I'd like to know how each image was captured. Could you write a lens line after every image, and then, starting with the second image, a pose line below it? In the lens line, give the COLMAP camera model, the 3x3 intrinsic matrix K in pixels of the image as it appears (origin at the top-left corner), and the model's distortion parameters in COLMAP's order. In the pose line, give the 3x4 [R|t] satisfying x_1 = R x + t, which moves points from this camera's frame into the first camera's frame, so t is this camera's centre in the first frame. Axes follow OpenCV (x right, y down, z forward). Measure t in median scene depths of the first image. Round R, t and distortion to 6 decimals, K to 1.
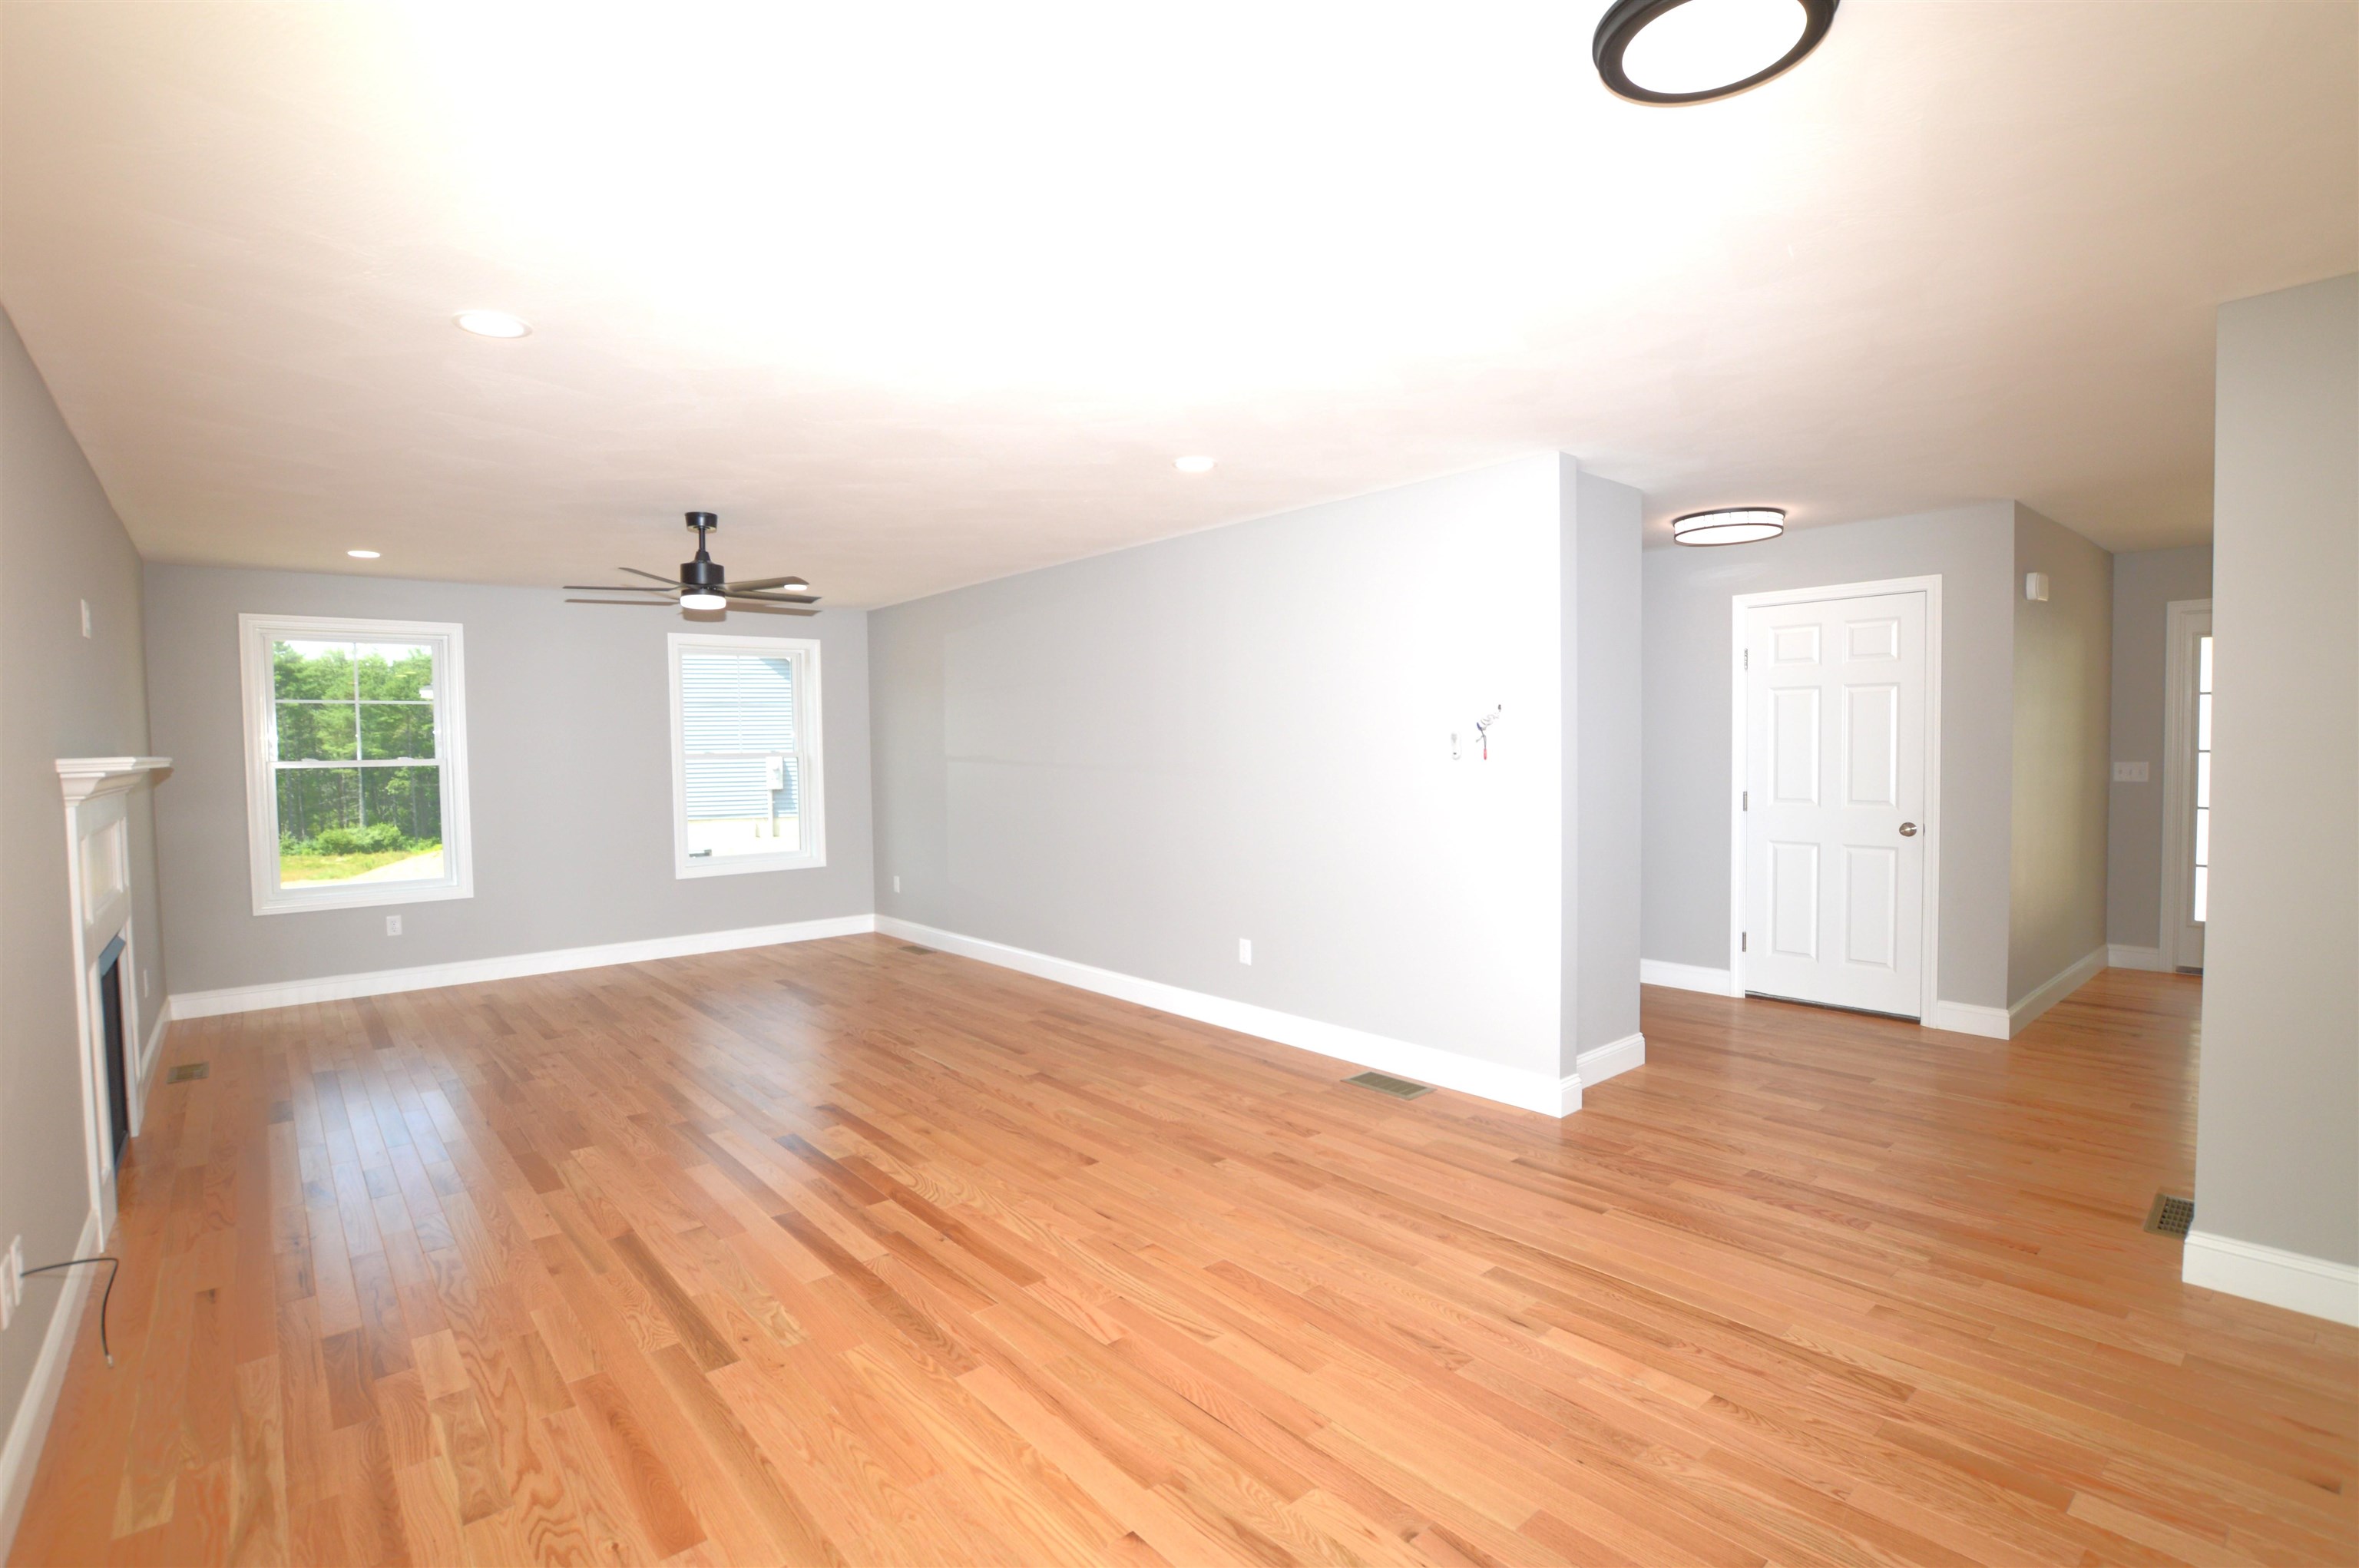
lens RADIAL K [[1103.6, 0, 1175.3], [0, 1103.6, 789.8], [0, 0, 1]] dist [-0.031803, 0.000074]
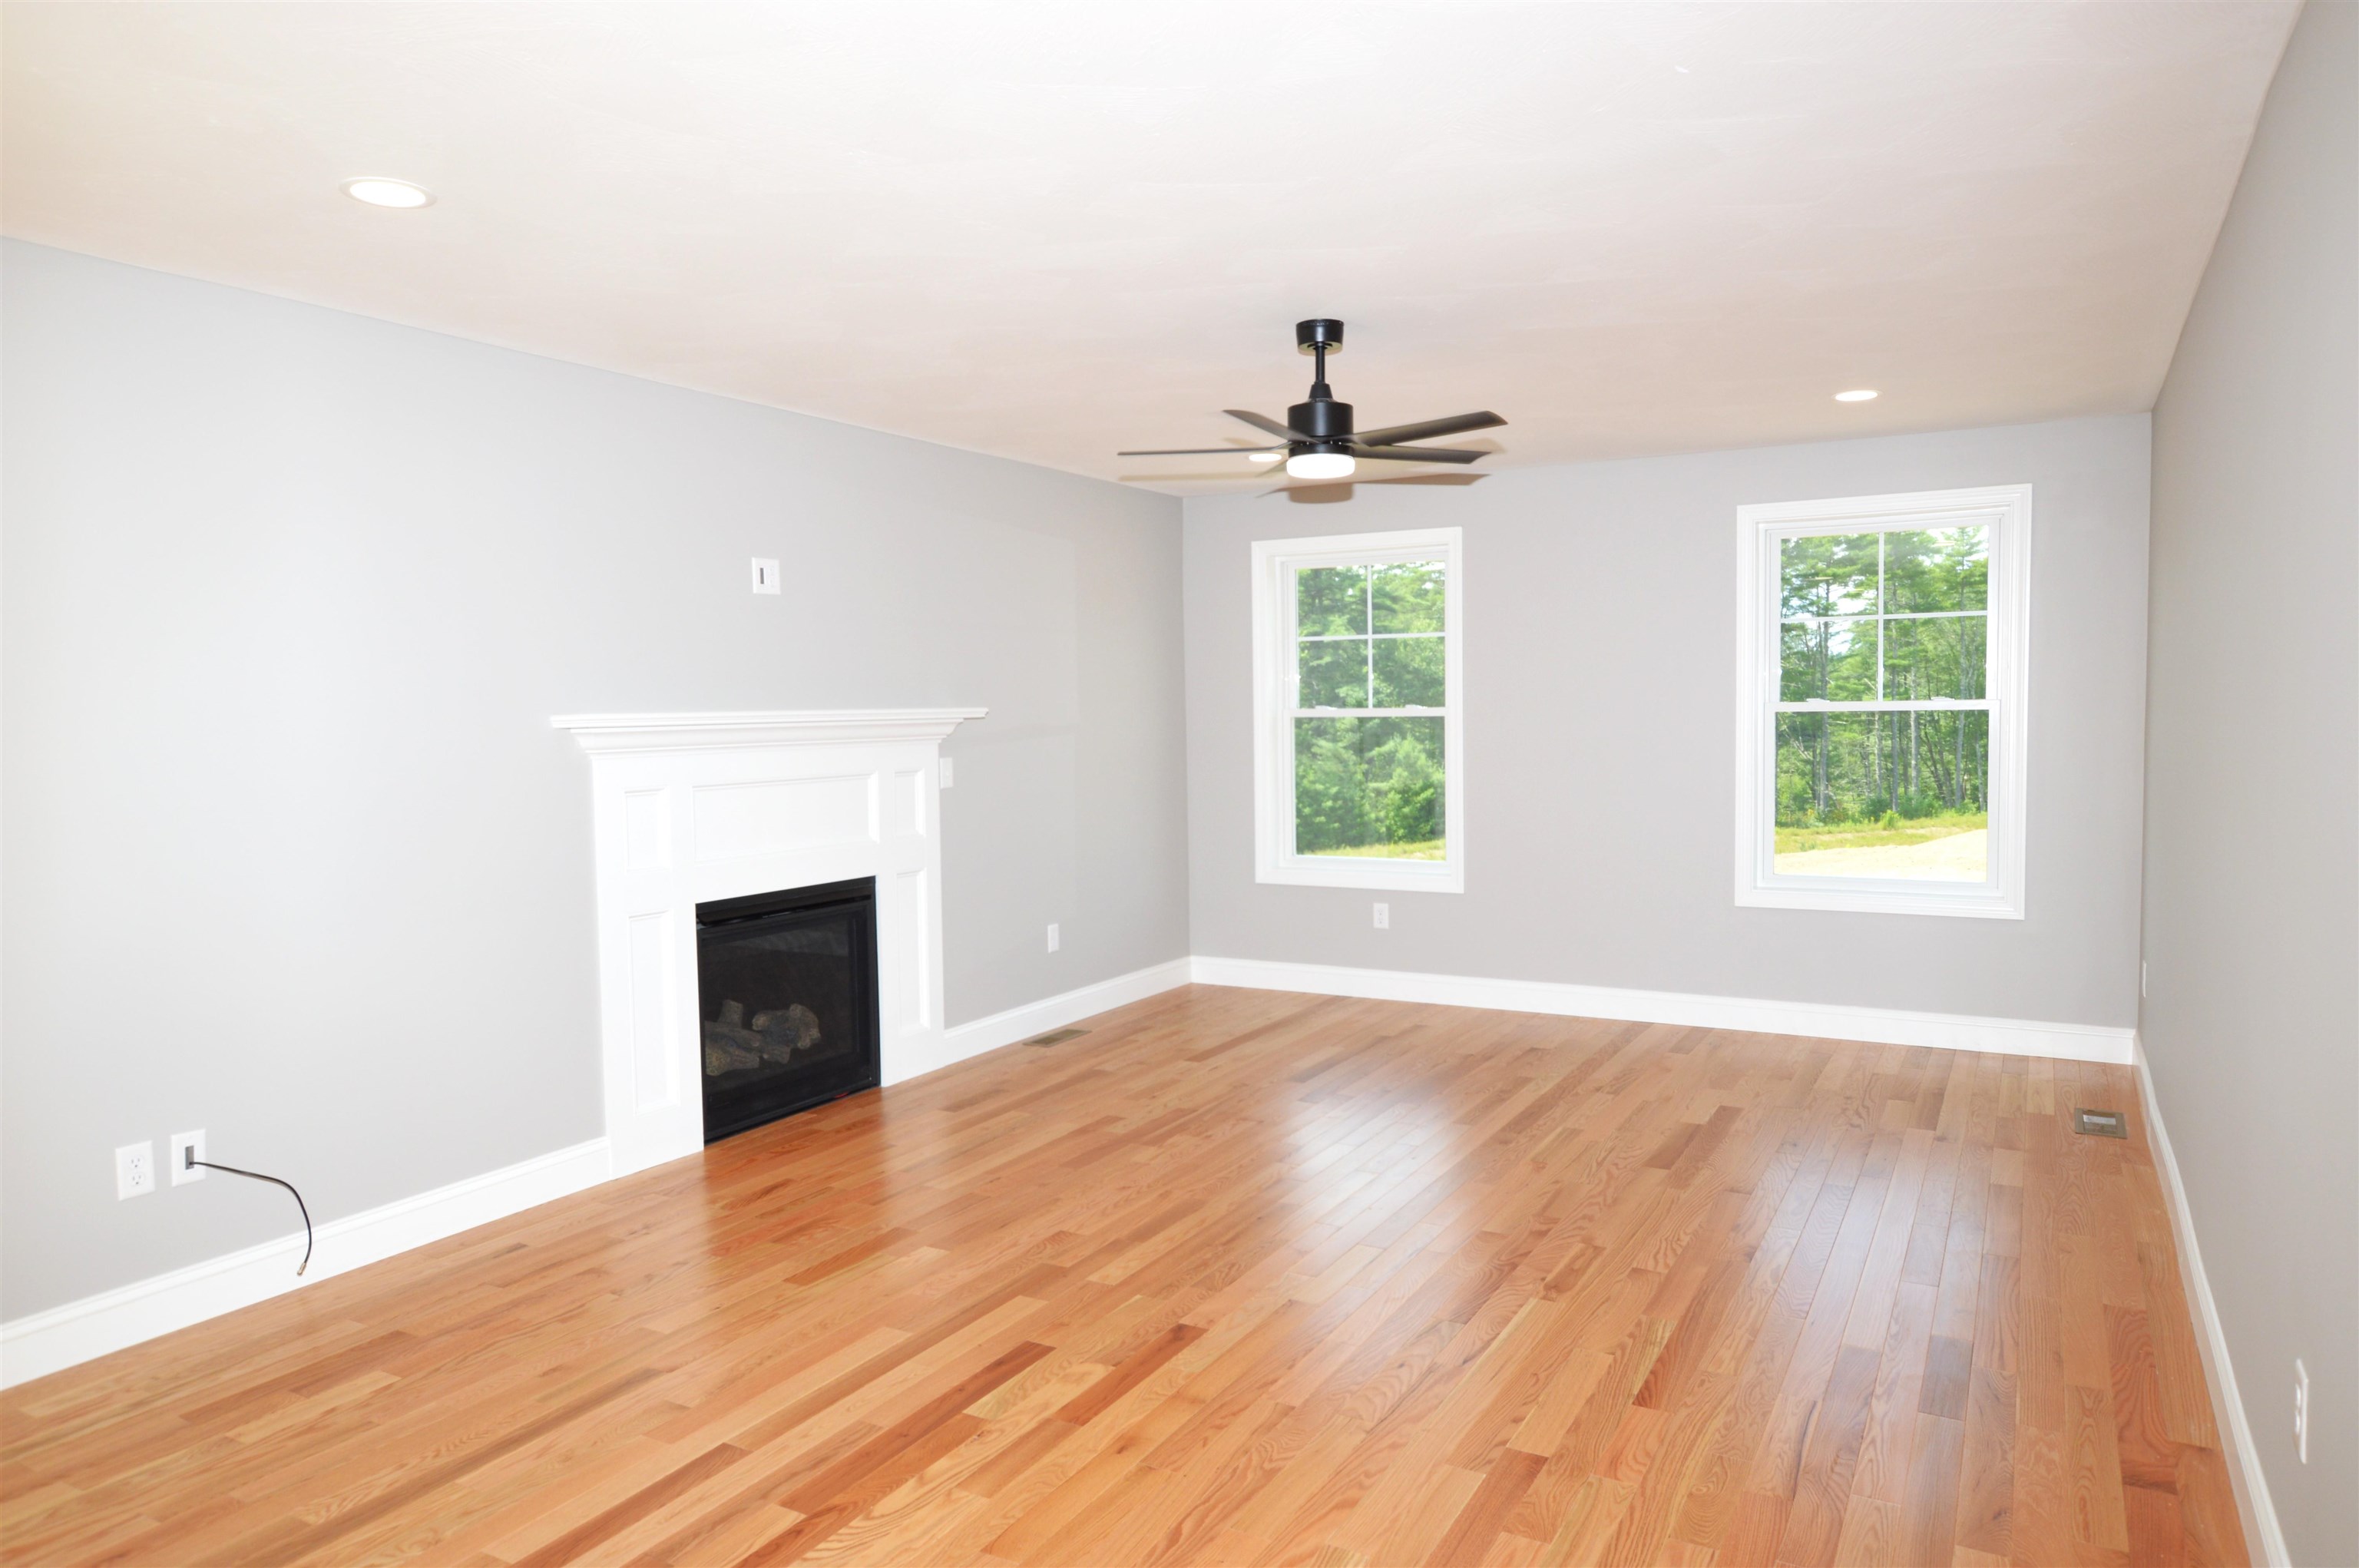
lens RADIAL K [[1516.5, 0, 1184.1], [0, 1516.5, 804.9], [0, 0, 1]] dist [-0.000025, 0.000593]
pose [[0.352894, 0.076622, -0.932521, 0.357387], [-0.036992, 0.997005, 0.067922, -0.036557], [0.934932, 0.010527, 0.354671, 0.629173]]
